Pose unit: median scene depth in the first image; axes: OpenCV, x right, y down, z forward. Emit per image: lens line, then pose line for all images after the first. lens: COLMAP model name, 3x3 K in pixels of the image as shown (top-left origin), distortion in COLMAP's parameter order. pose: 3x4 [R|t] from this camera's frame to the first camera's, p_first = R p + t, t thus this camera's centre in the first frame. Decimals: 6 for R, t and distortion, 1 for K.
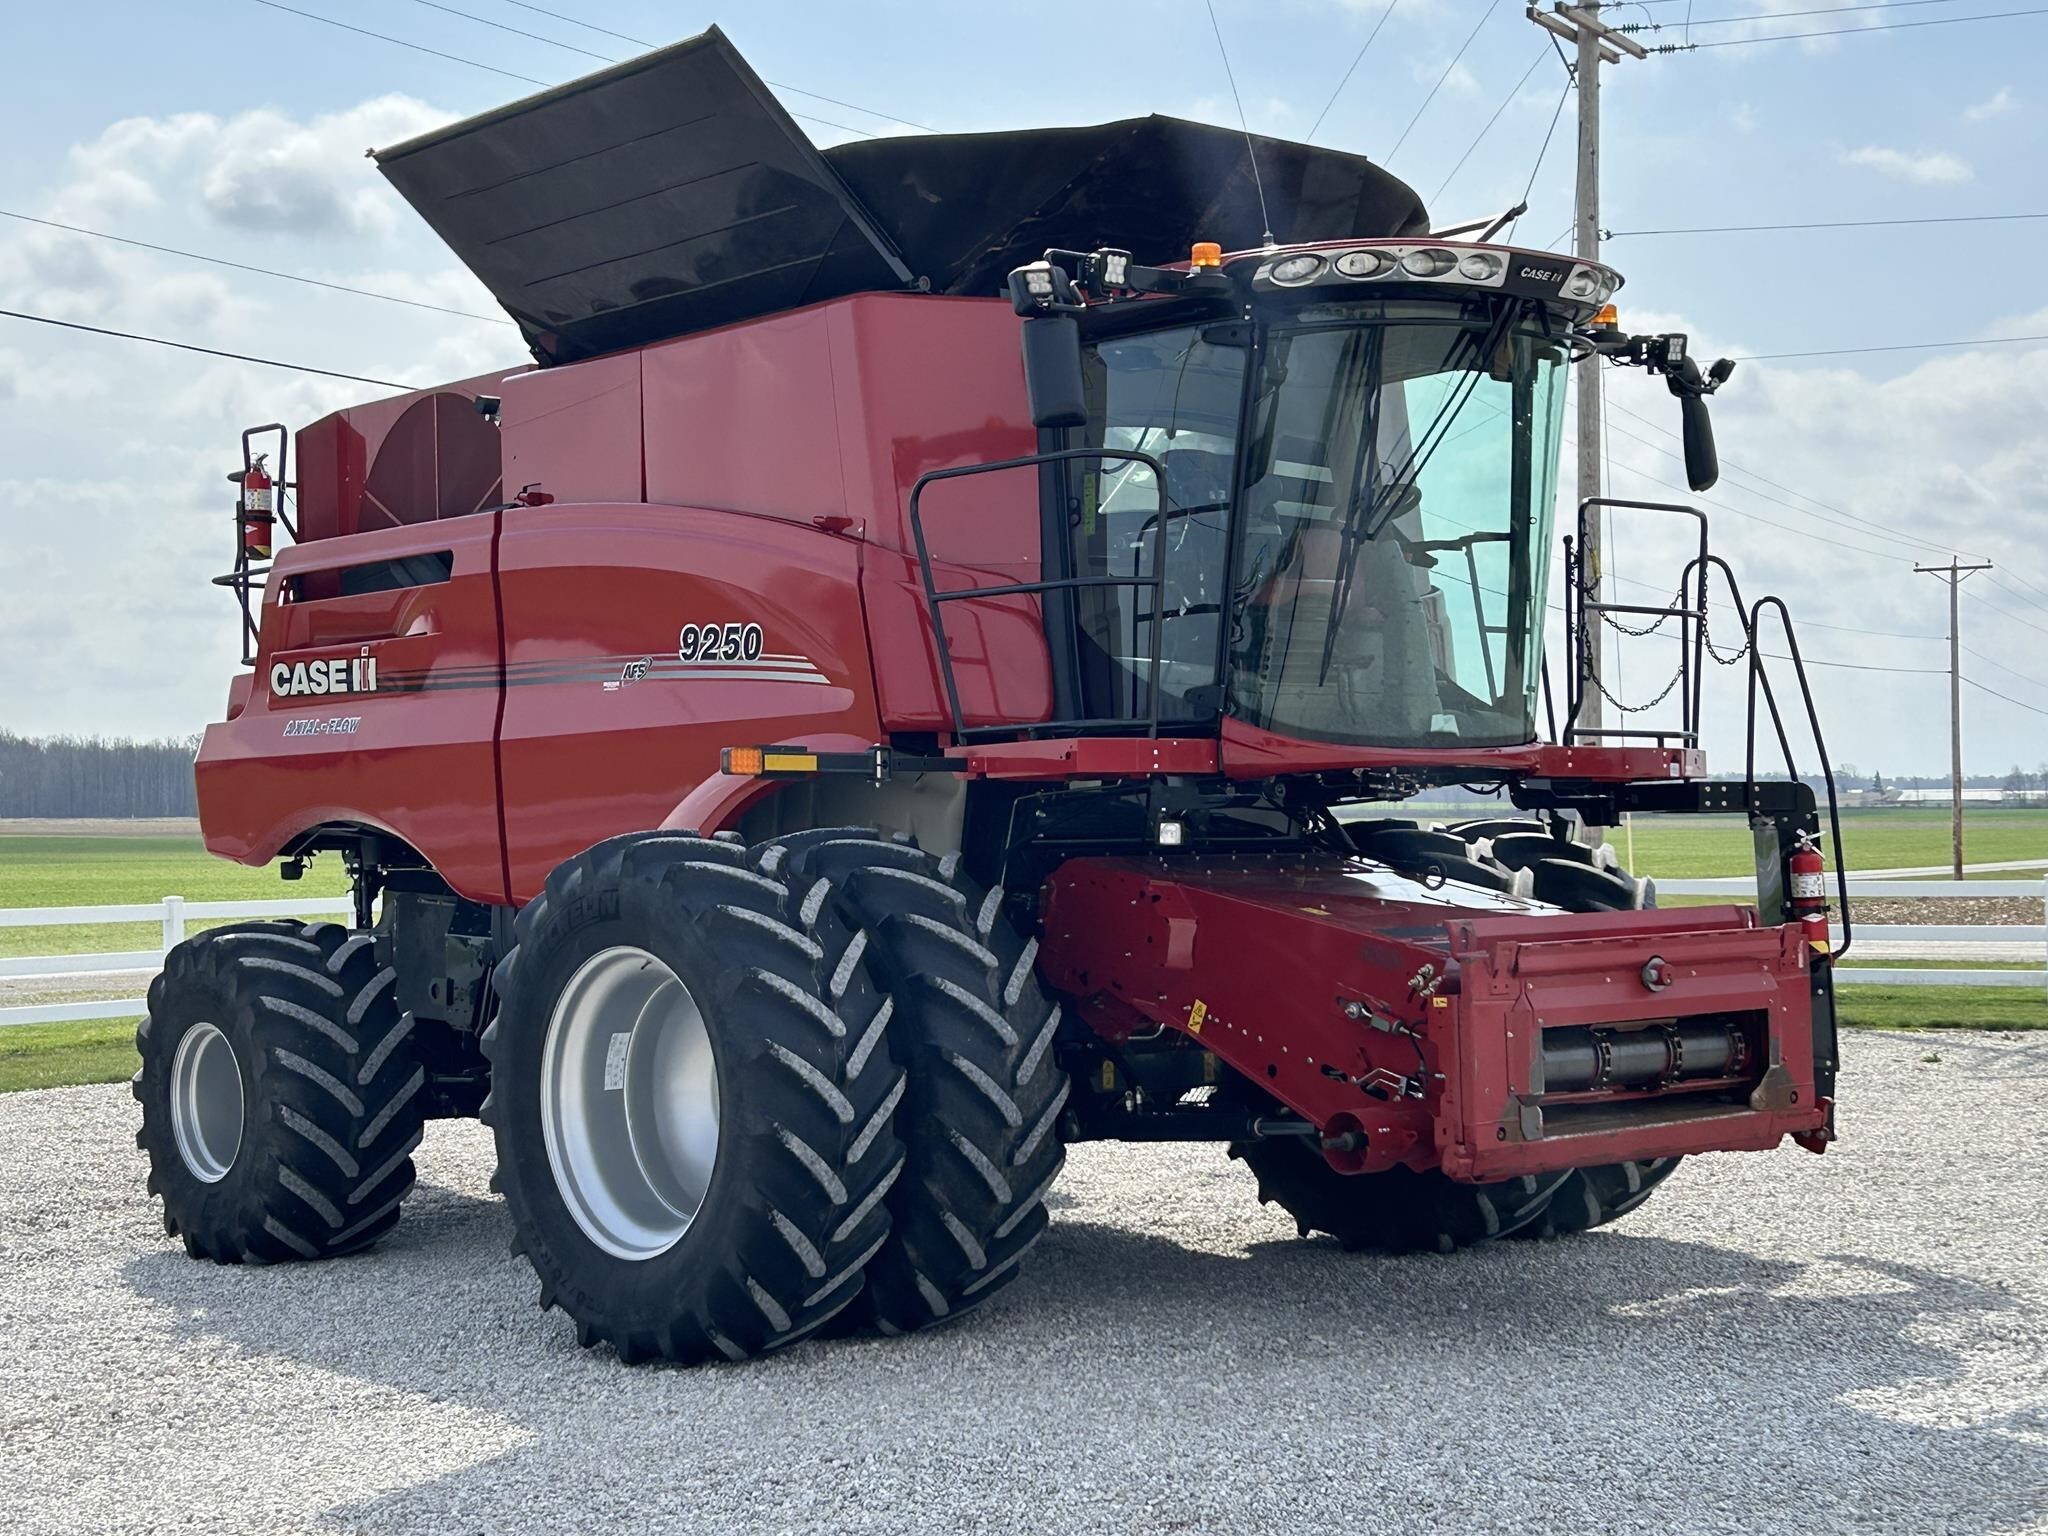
lens RADIAL K [[3195.1, 0, 1024.0], [0, 3195.1, 768.0], [0, 0, 1]] dist [0.194510, 0.002335]
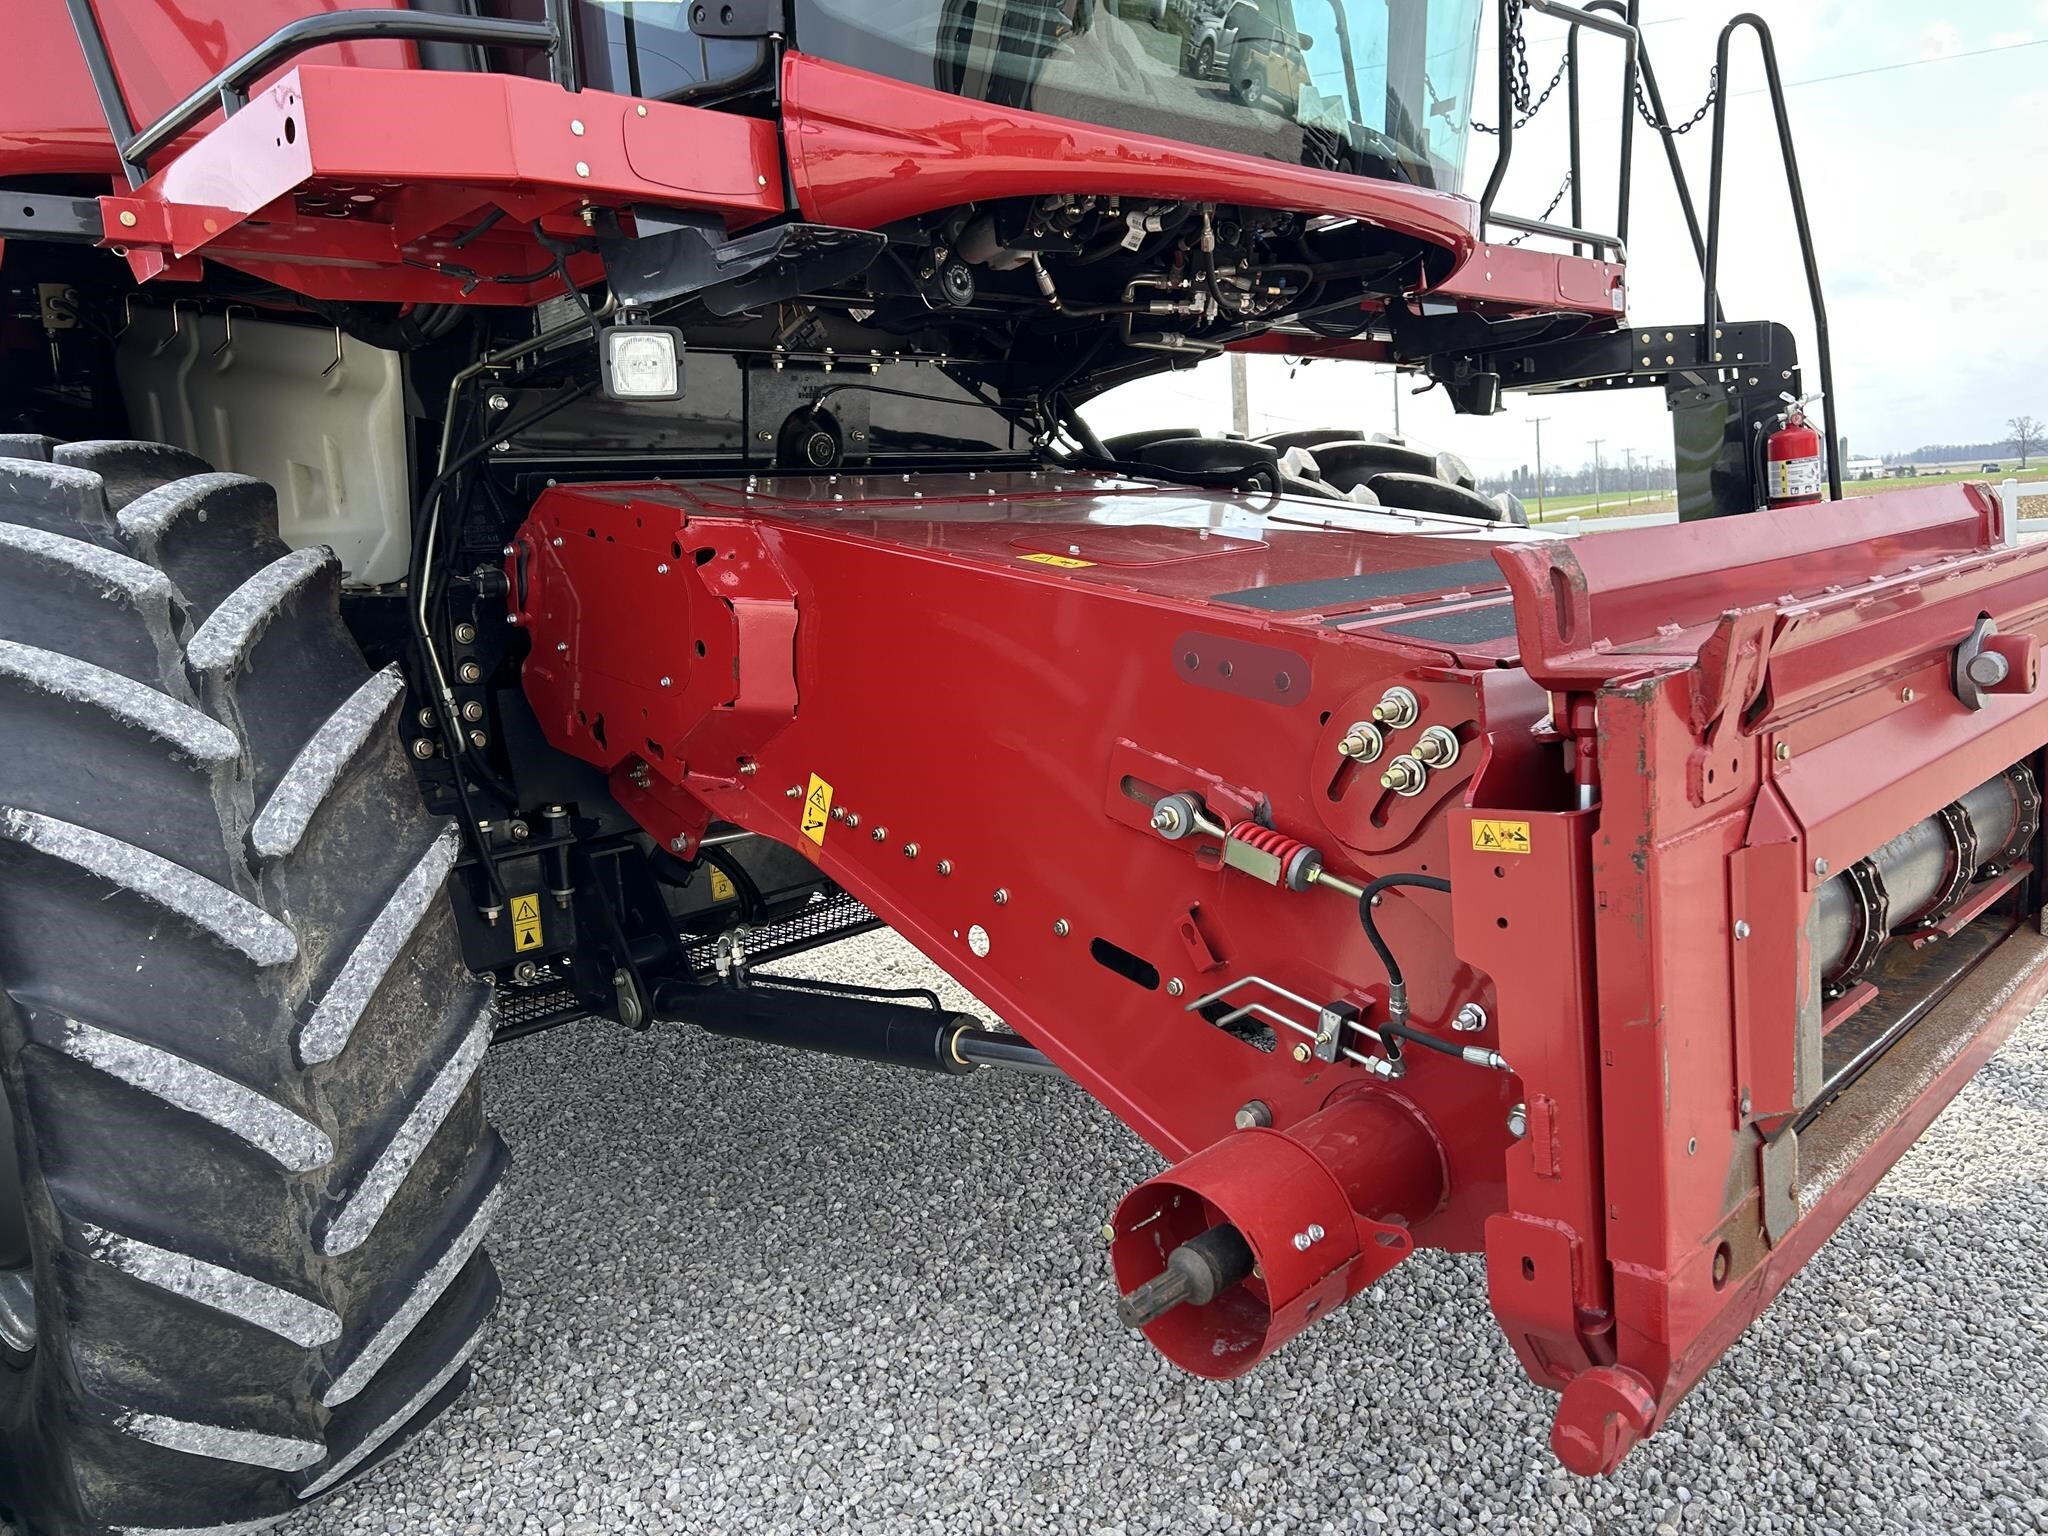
lens RADIAL K [[1591.0, 0, 1024.0], [0, 1591.0, 768.0], [0, 0, 1]] dist [0.058578, -0.005903]
pose [[0.995826, -0.072146, 0.055900, 0.073950], [0.062499, 0.985395, 0.158401, 0.038608], [-0.066512, -0.154246, 0.985791, 0.799865]]
